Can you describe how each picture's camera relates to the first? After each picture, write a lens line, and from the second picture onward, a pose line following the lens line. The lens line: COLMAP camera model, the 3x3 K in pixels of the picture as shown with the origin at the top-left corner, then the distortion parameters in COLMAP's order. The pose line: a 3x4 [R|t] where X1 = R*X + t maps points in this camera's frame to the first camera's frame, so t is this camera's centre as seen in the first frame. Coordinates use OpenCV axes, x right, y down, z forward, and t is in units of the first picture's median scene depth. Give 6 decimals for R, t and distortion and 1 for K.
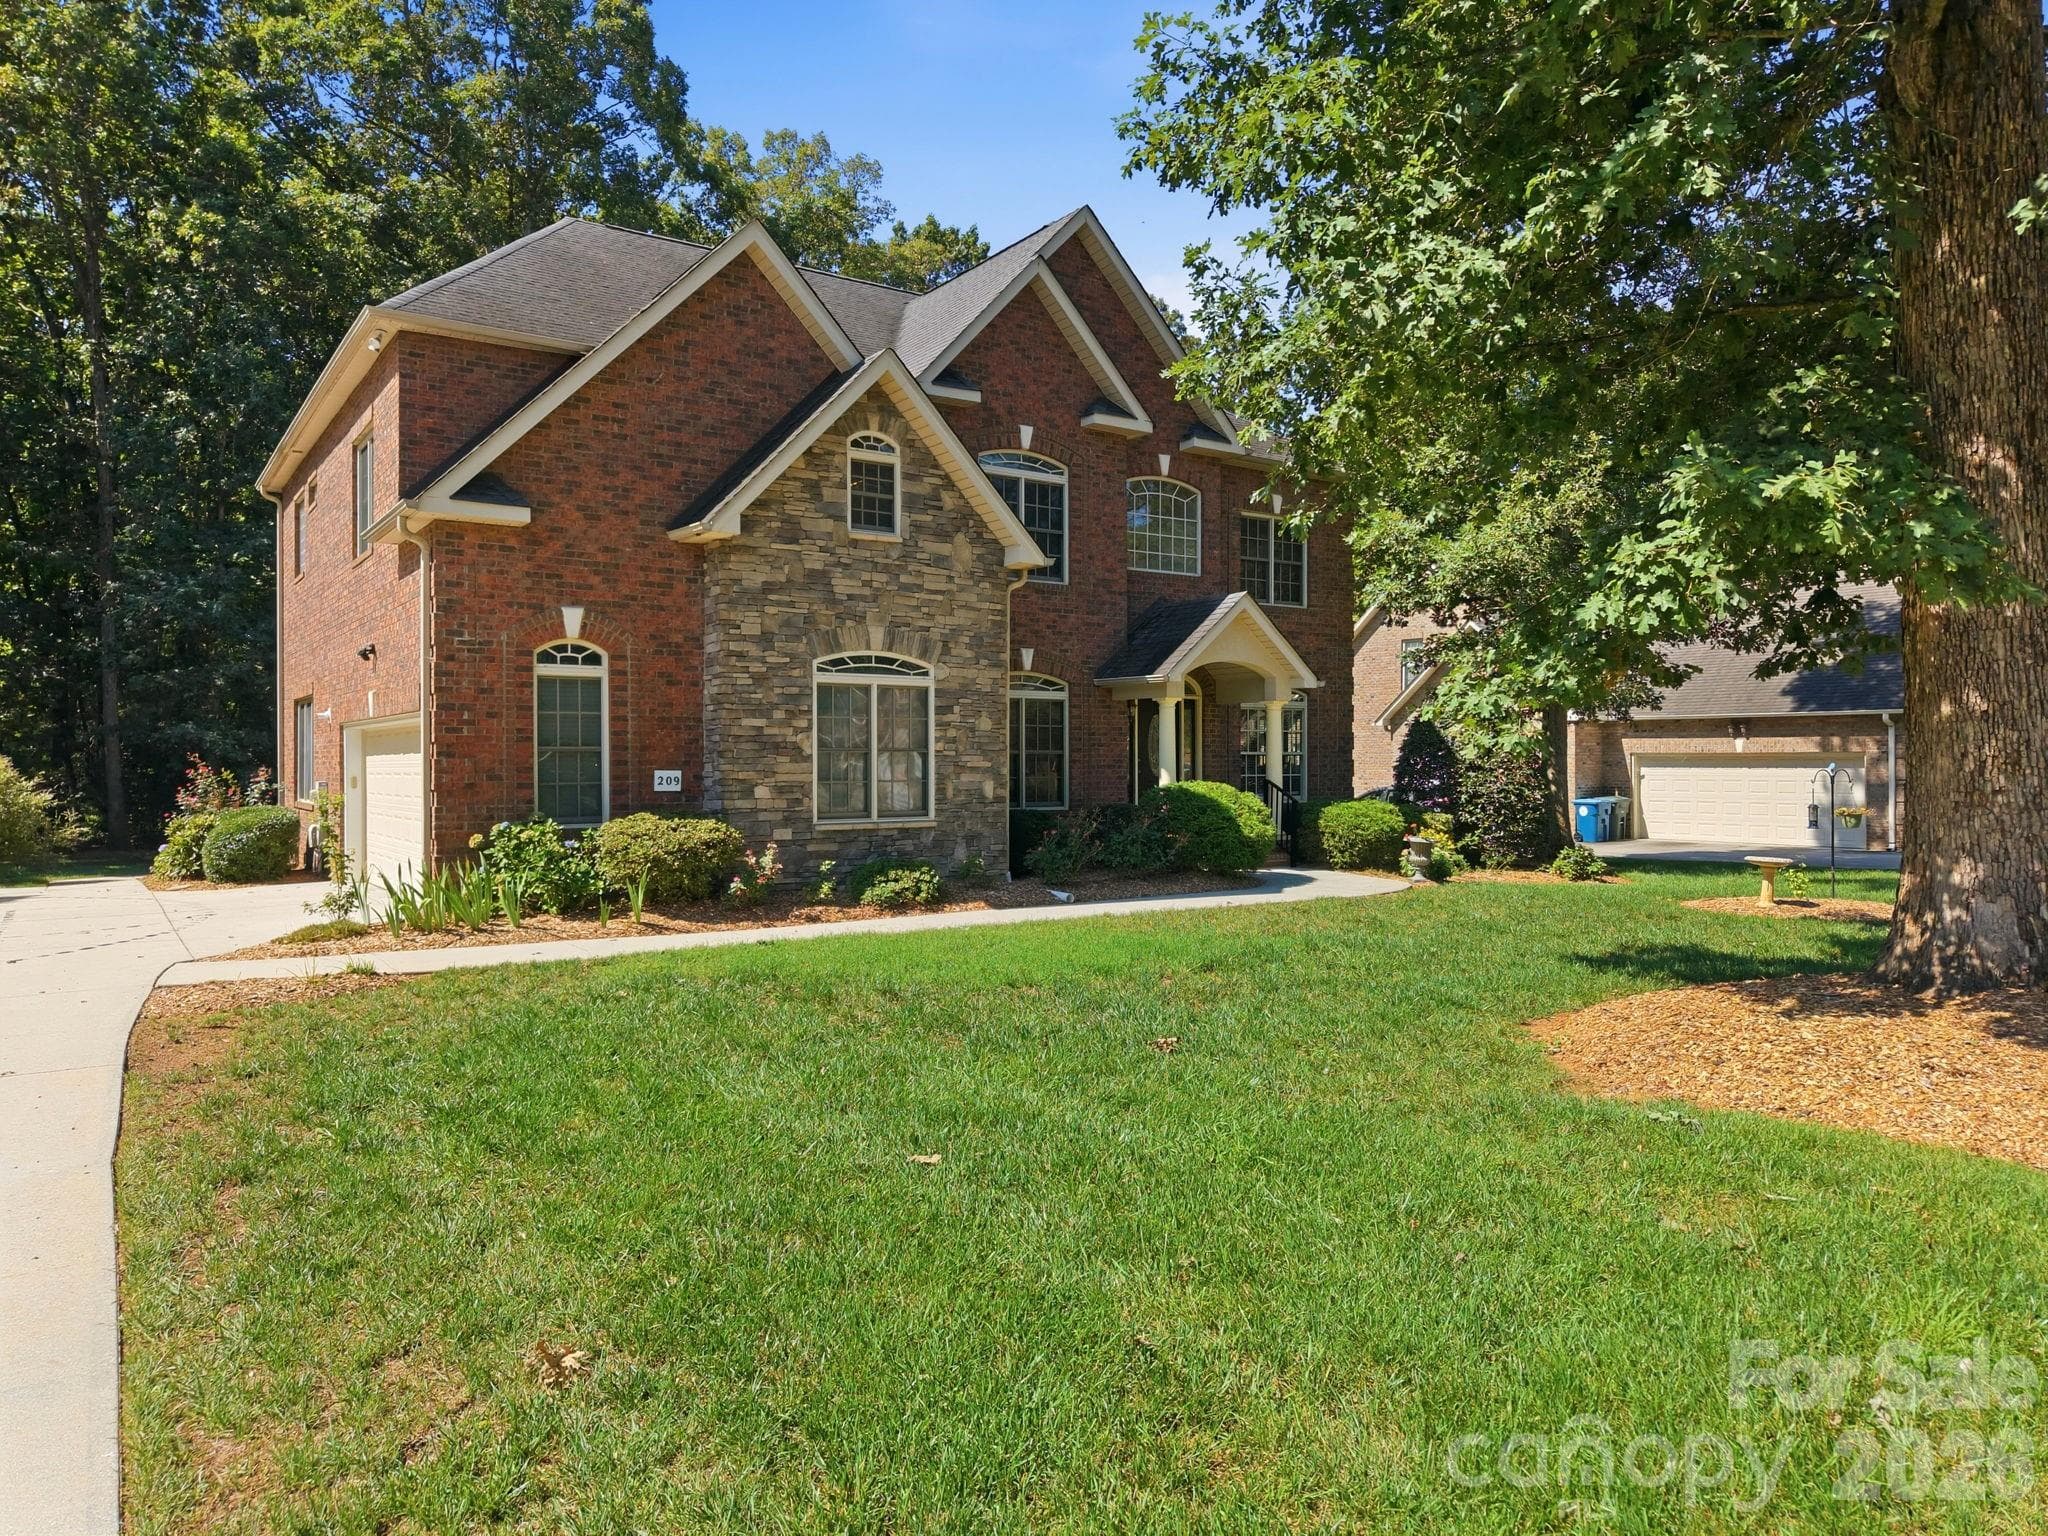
lens RADIAL K [[1356.7, 0, 1018.0], [0, 1356.7, 764.7], [0, 0, 1]] dist [0.031956, -0.039657]
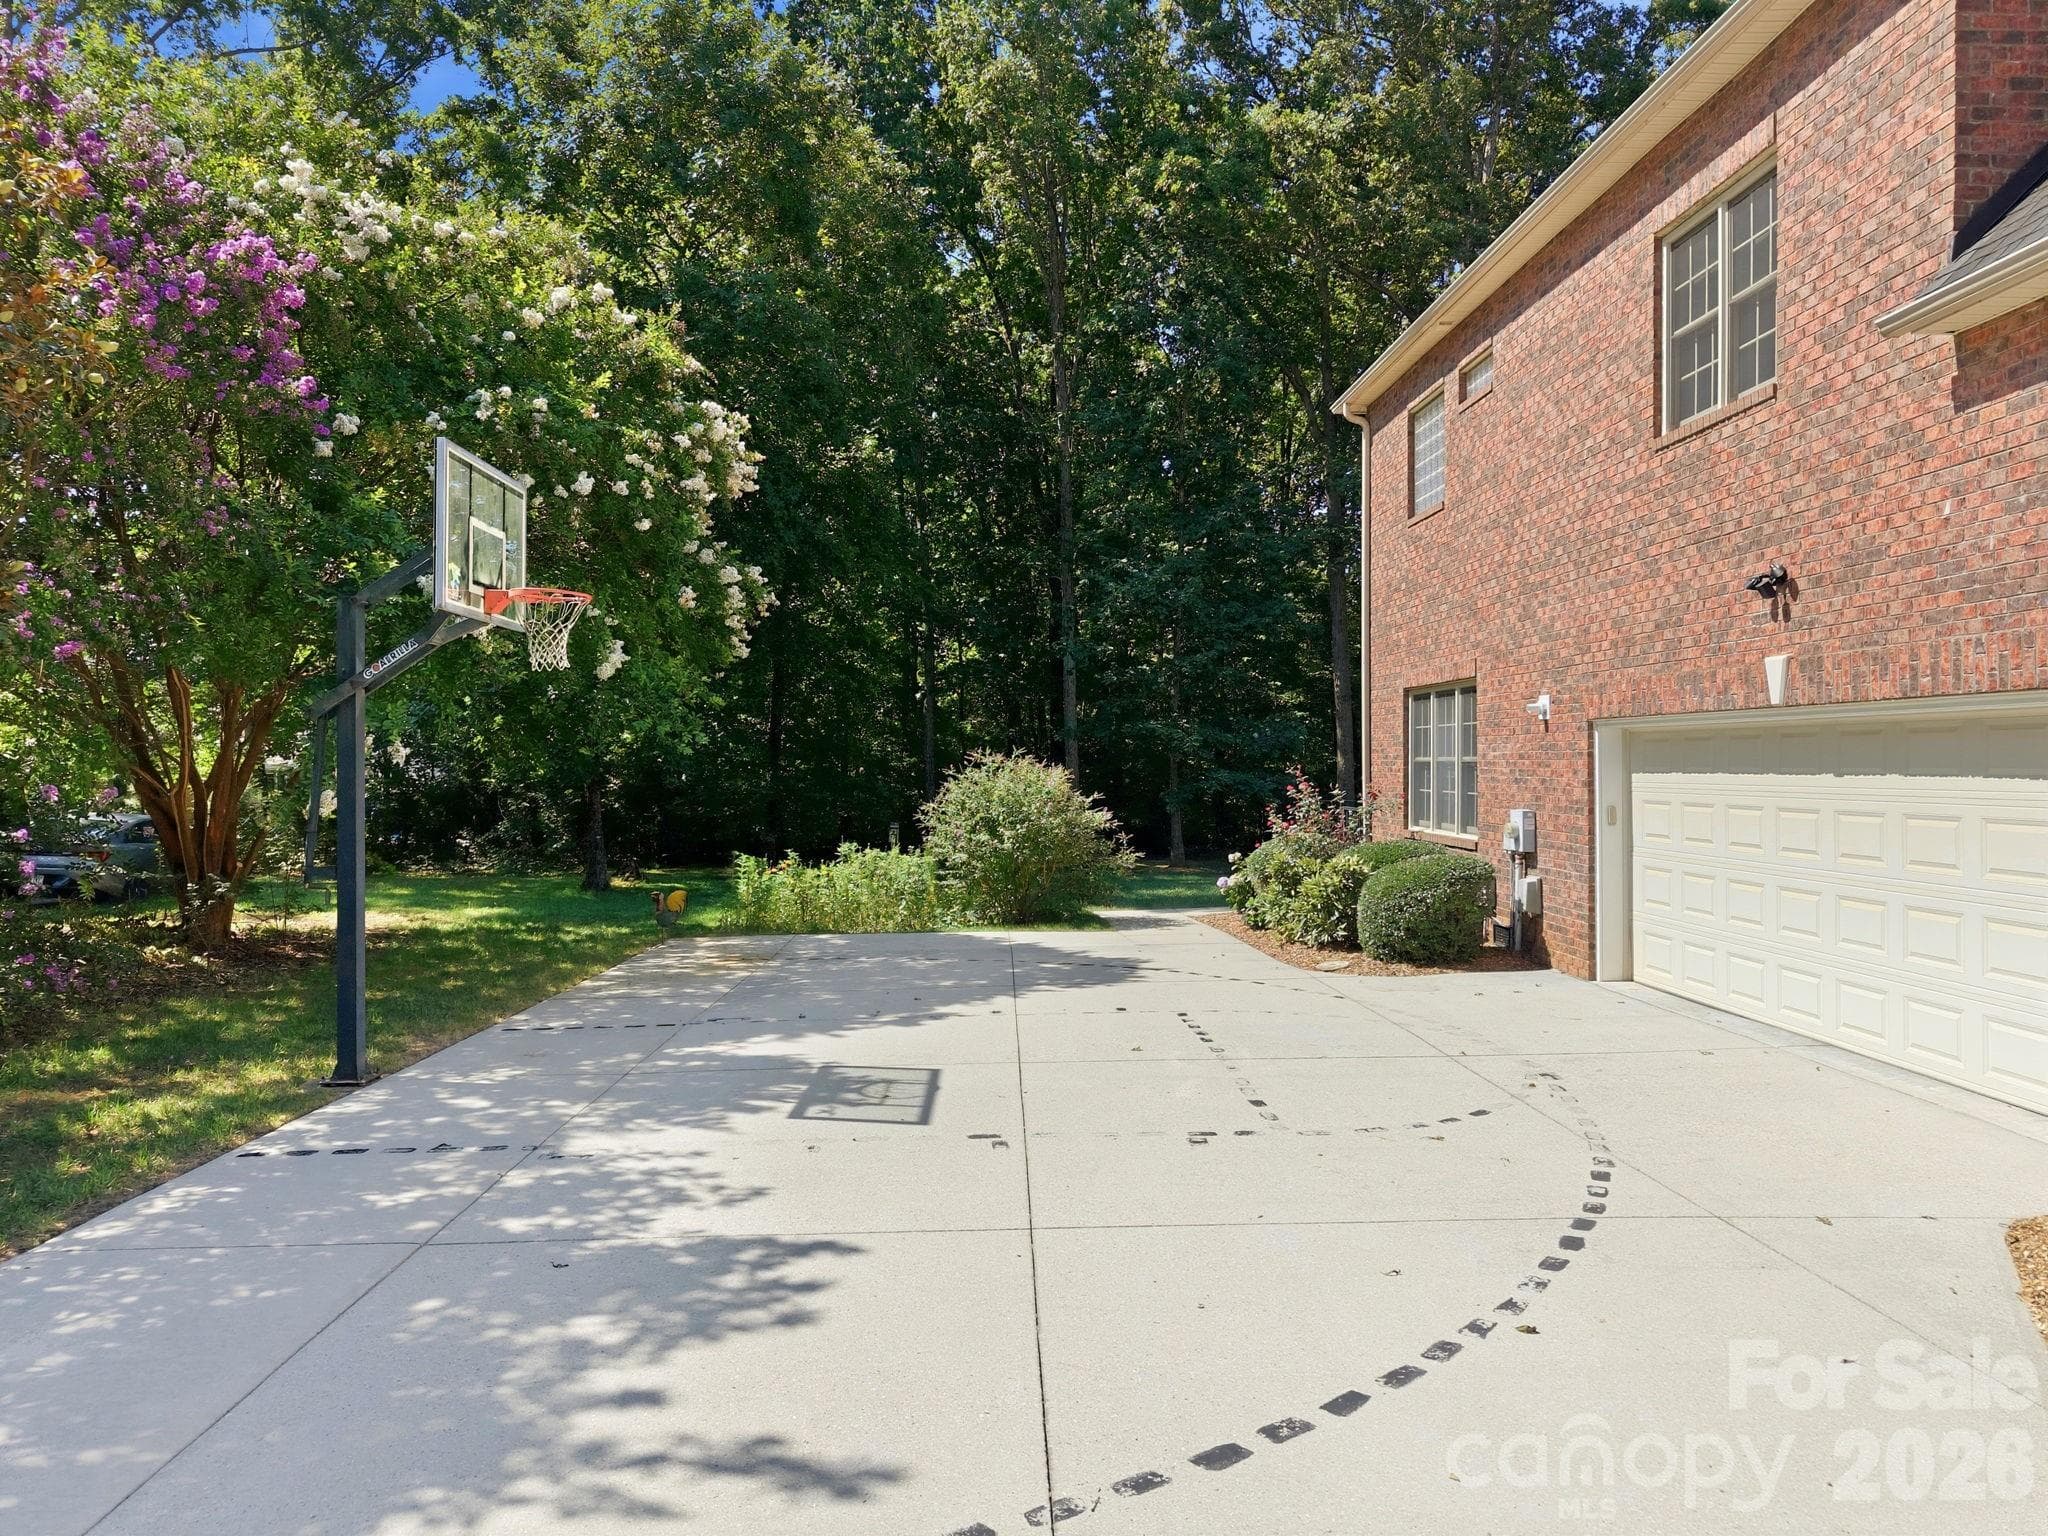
lens RADIAL K [[1356.7, 0, 1018.0], [0, 1356.7, 764.7], [0, 0, 1]] dist [0.031956, -0.039657]
pose [[0.839422, -0.002403, -0.543475, -0.330679], [0.005974, 0.999971, 0.004806, -0.012422], [0.543448, -0.007281, 0.839411, 0.303627]]
